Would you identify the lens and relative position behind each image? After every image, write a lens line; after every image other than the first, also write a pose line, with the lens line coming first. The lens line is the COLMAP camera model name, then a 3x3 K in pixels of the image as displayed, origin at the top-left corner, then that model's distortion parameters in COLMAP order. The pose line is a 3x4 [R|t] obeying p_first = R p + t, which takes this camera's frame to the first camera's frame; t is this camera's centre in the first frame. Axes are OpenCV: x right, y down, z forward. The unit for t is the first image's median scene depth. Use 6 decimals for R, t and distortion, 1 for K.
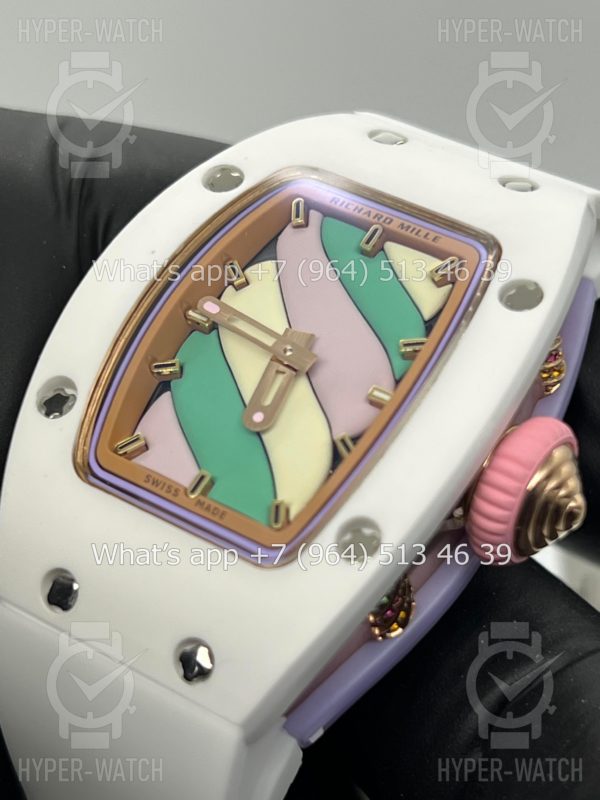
lens RADIAL K [[1936.3, 0, 300.0], [0, 1936.3, 400.0], [0, 0, 1]] dist [0.365178, -0.549118]
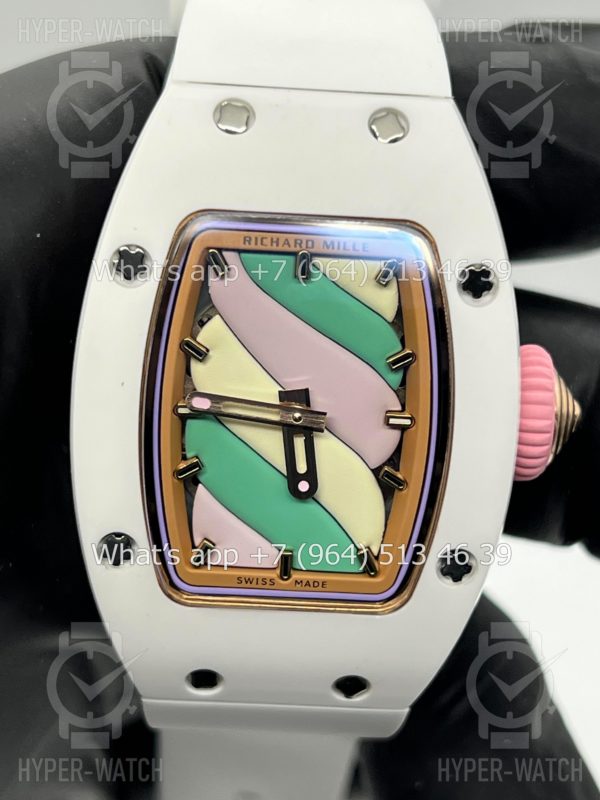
lens RADIAL K [[1936.3, 0, 300.0], [0, 1936.3, 400.0], [0, 0, 1]] dist [0.365178, -0.549118]
pose [[0.846204, -0.514069, 0.140256, -0.147867], [0.306500, 0.684885, 0.661052, -0.730093], [-0.435886, -0.516396, 0.737115, 0.218233]]
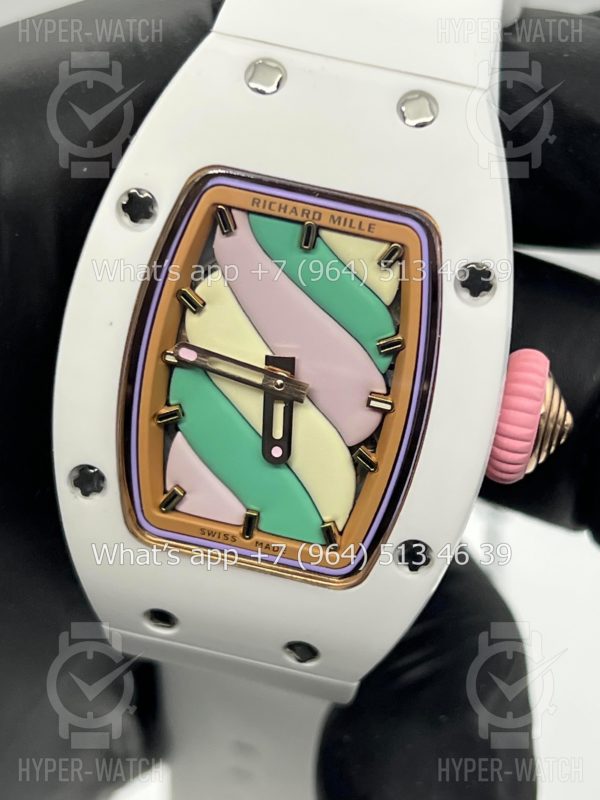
lens RADIAL K [[1936.3, 0, 300.0], [0, 1936.3, 400.0], [0, 0, 1]] dist [0.365178, -0.549118]
pose [[0.929771, -0.368139, 0.000299, 0.001275], [0.275473, 0.696271, 0.662813, -0.721187], [-0.244216, -0.616182, 0.748785, 0.188495]]
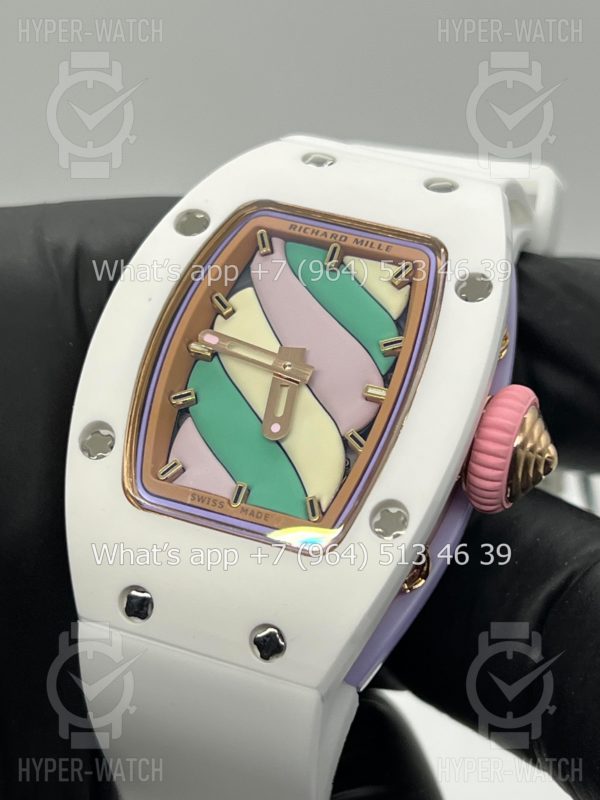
lens RADIAL K [[1936.3, 0, 300.0], [0, 1936.3, 400.0], [0, 0, 1]] dist [0.365178, -0.549118]
pose [[0.975871, -0.179733, 0.123985, -0.146883], [0.170405, 0.981938, 0.082215, -0.100147], [-0.136522, -0.059103, 0.988872, -0.162510]]
